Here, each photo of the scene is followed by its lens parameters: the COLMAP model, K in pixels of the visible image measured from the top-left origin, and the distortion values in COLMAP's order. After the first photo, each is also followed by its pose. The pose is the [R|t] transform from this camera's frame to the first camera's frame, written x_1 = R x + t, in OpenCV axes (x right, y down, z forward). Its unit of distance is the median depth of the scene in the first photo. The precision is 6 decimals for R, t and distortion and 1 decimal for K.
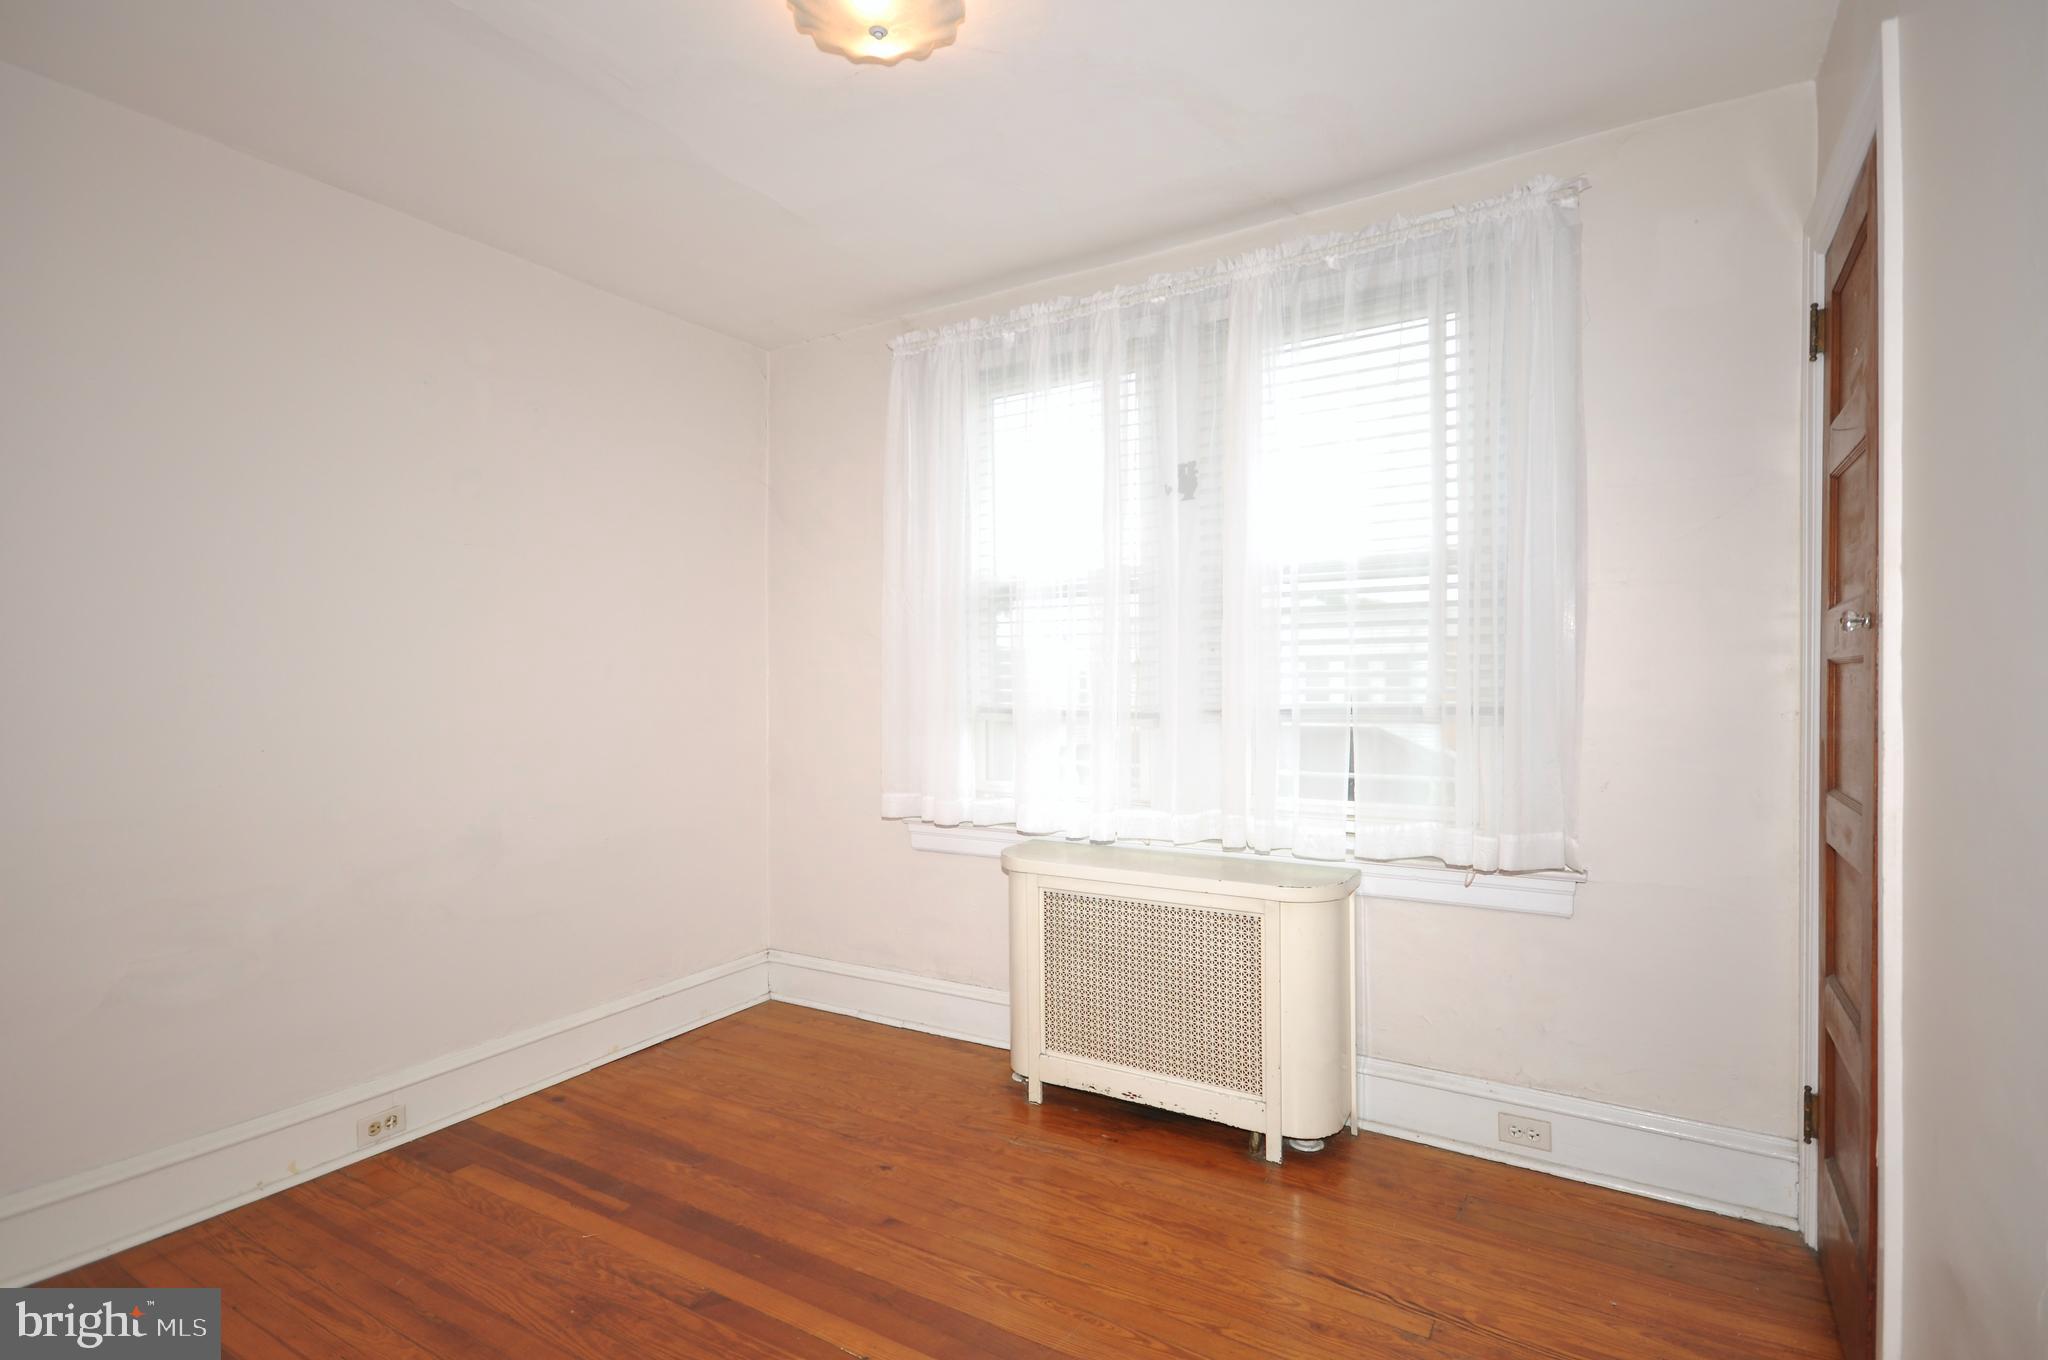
lens RADIAL K [[1004.2, 0, 1027.7], [0, 1004.2, 678.0], [0, 0, 1]] dist [0.001534, 0.000253]
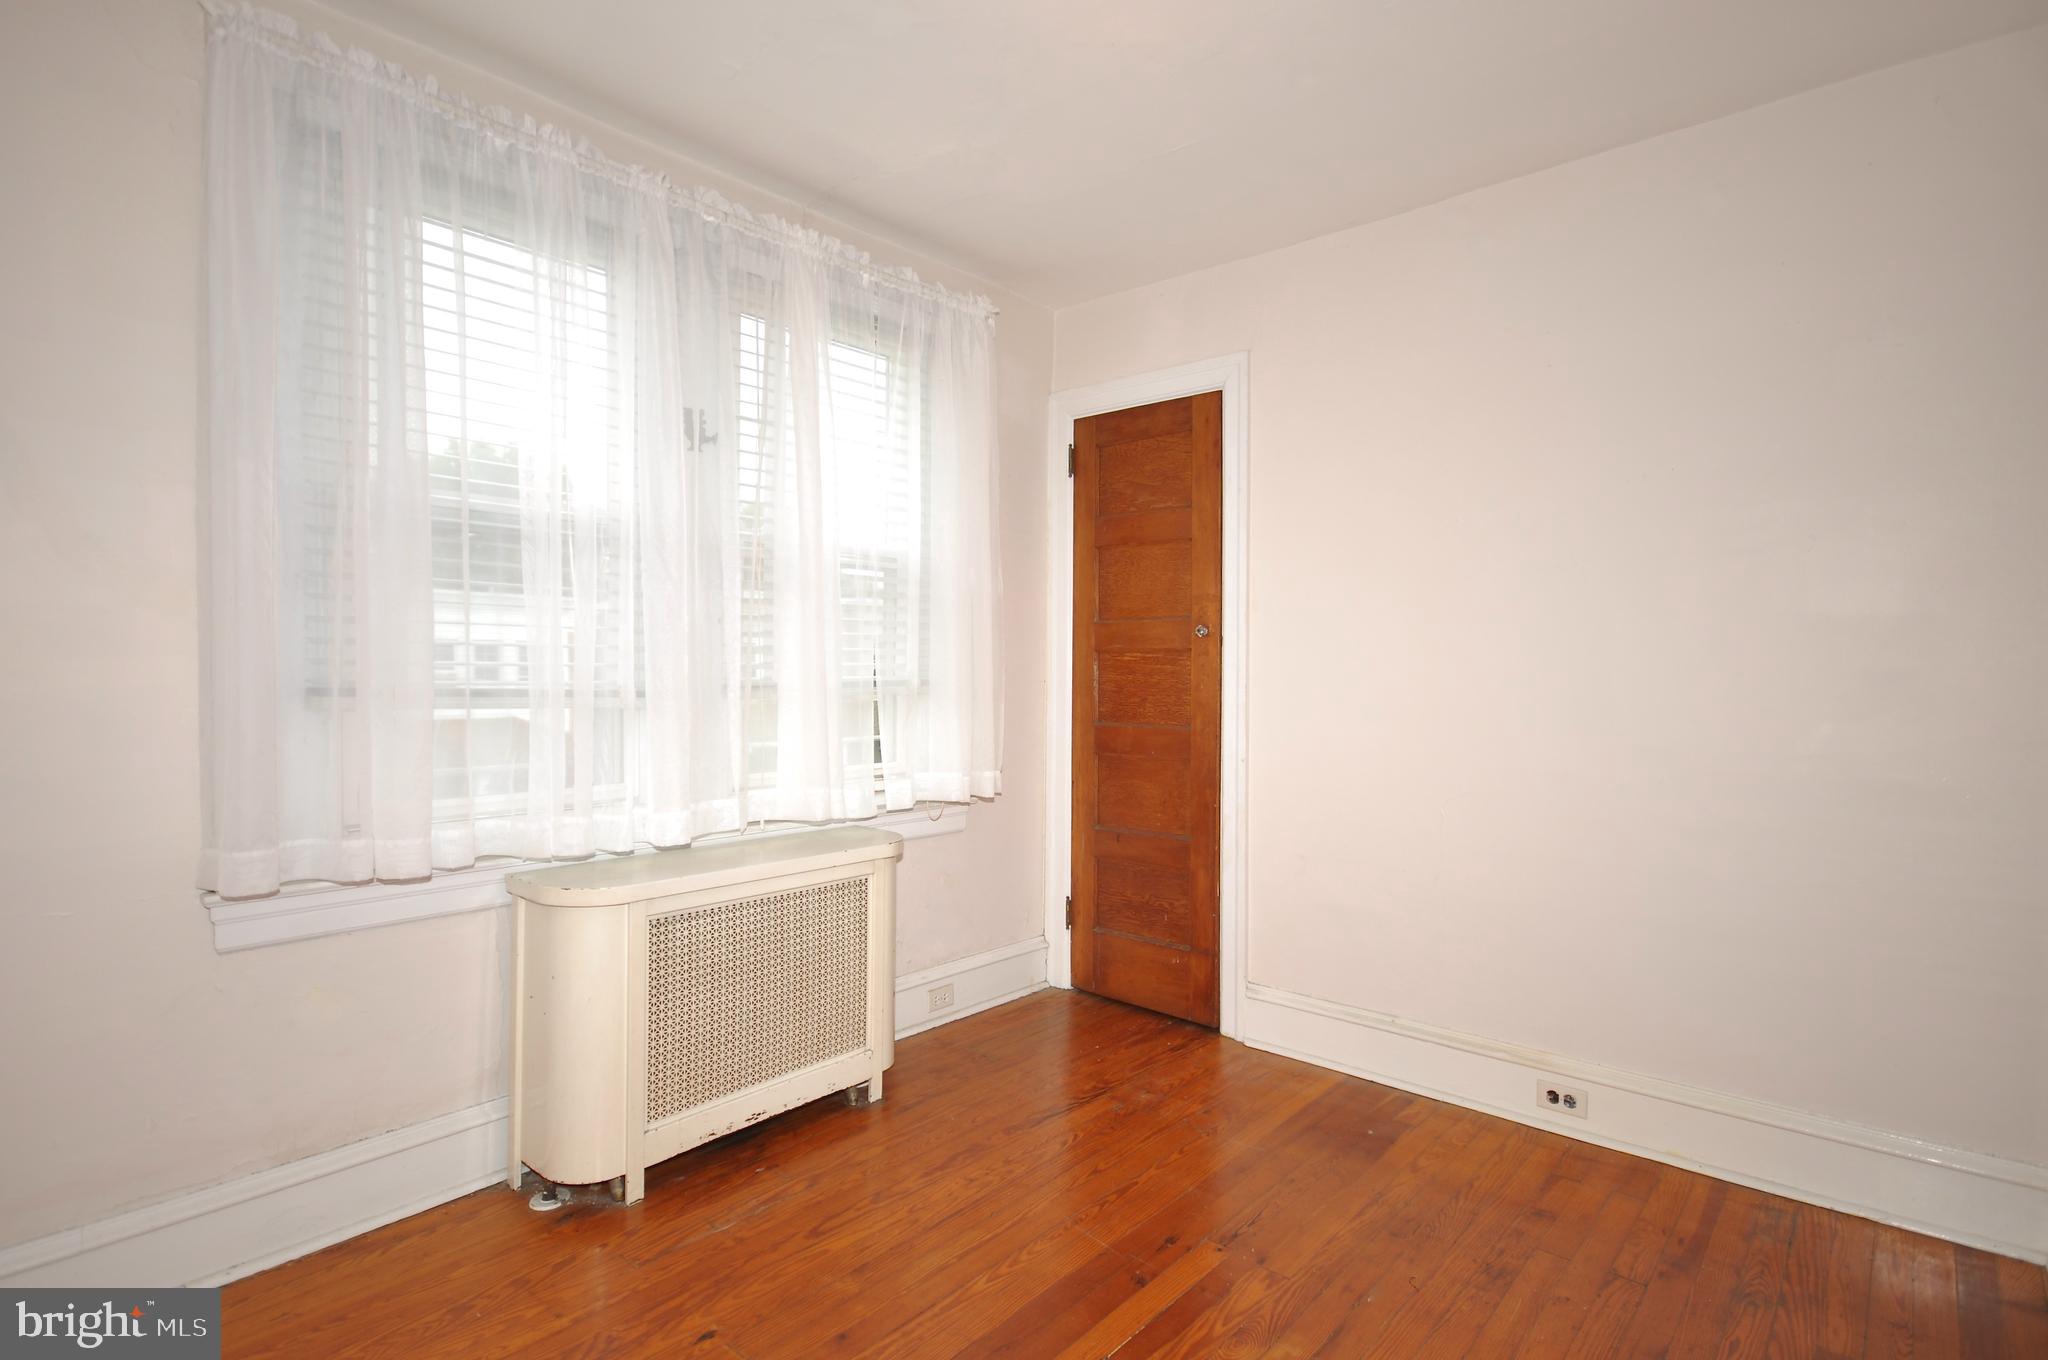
lens RADIAL K [[1004.2, 0, 1026.7], [0, 1004.2, 685.1], [0, 0, 1]] dist [0.001534, 0.000253]
pose [[0.158362, -0.000947, 0.987381, -0.745205], [-0.003345, 0.999993, 0.001495, 0.030885], [-0.987375, -0.003540, 0.158358, 0.628199]]
